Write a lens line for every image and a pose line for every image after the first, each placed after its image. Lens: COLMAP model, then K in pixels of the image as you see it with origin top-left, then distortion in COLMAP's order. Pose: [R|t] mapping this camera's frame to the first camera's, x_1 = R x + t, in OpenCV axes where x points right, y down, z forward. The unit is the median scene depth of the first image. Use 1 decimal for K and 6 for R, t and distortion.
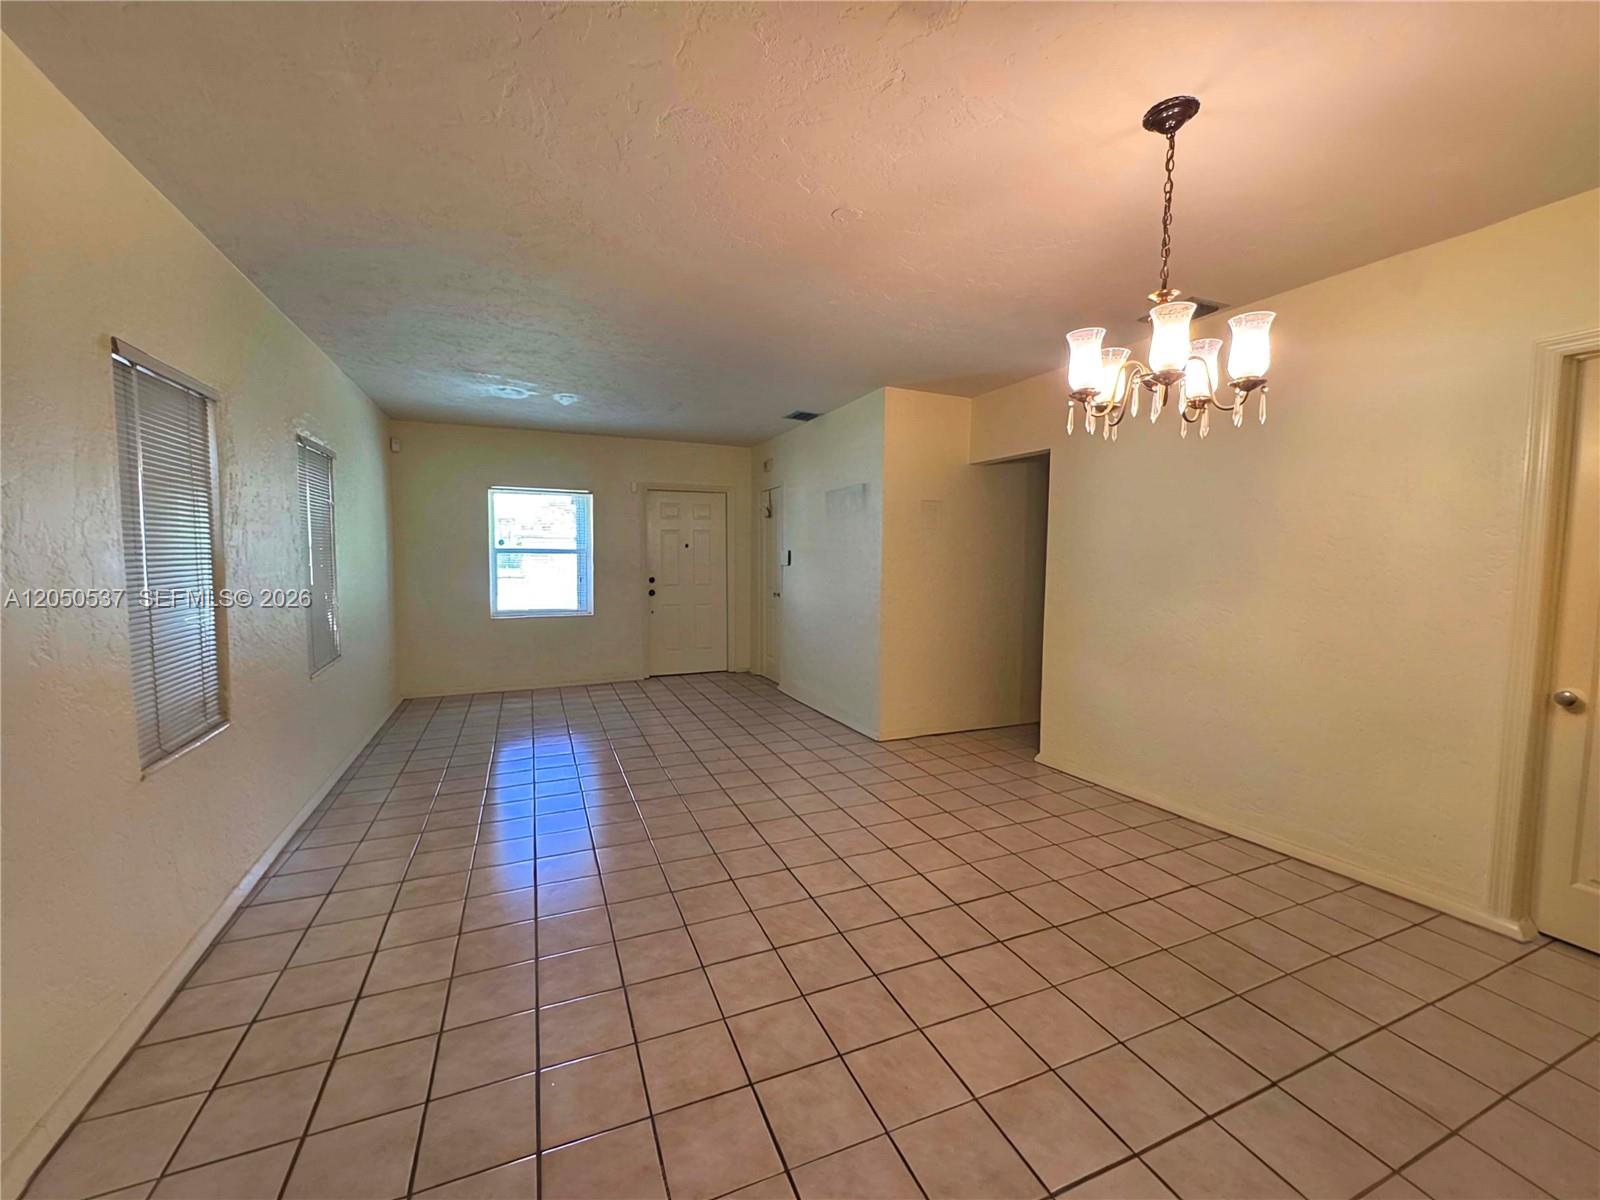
lens RADIAL K [[643.9, 0, 795.9], [0, 643.9, 591.0], [0, 0, 1]] dist [-0.002961, 0.000064]
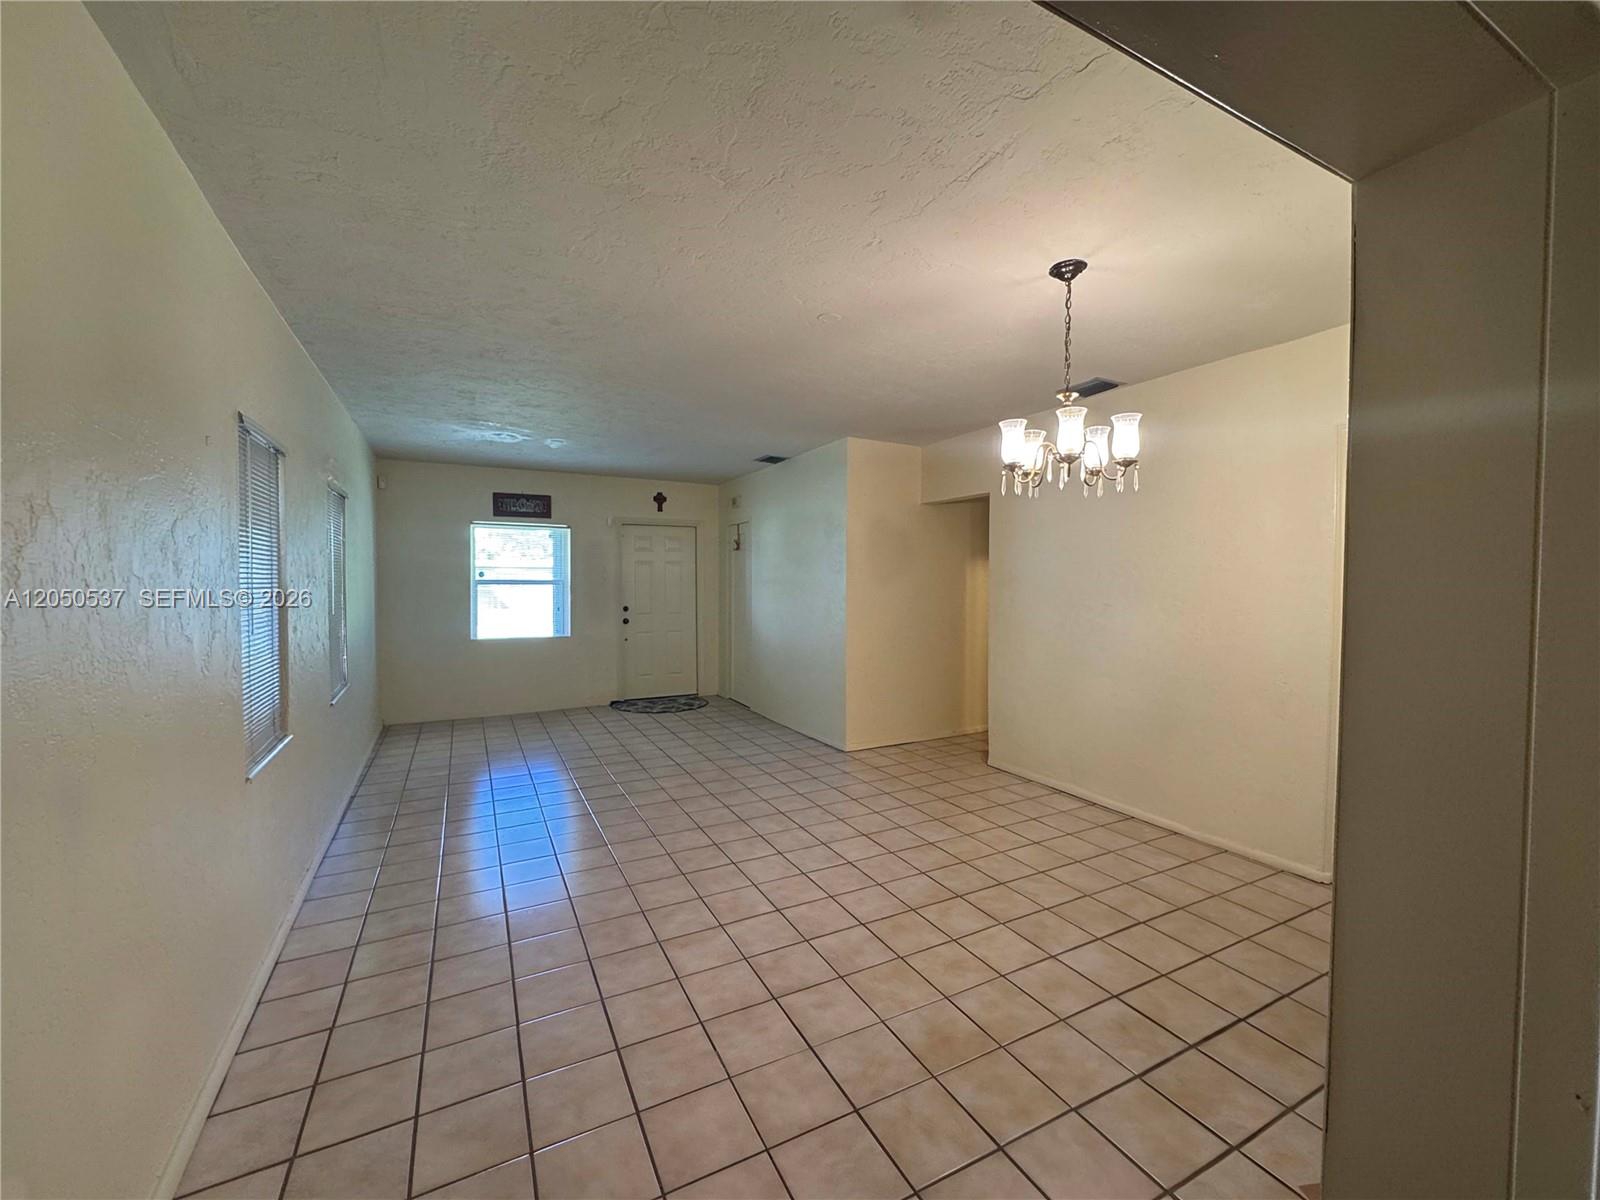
lens RADIAL K [[643.9, 0, 795.9], [0, 643.9, 591.0], [0, 0, 1]] dist [-0.002961, 0.000064]
pose [[0.996724, -0.008321, 0.080447, -0.059081], [0.011813, 0.999004, -0.043020, 0.004777], [-0.080009, 0.043830, 0.995830, -0.149744]]
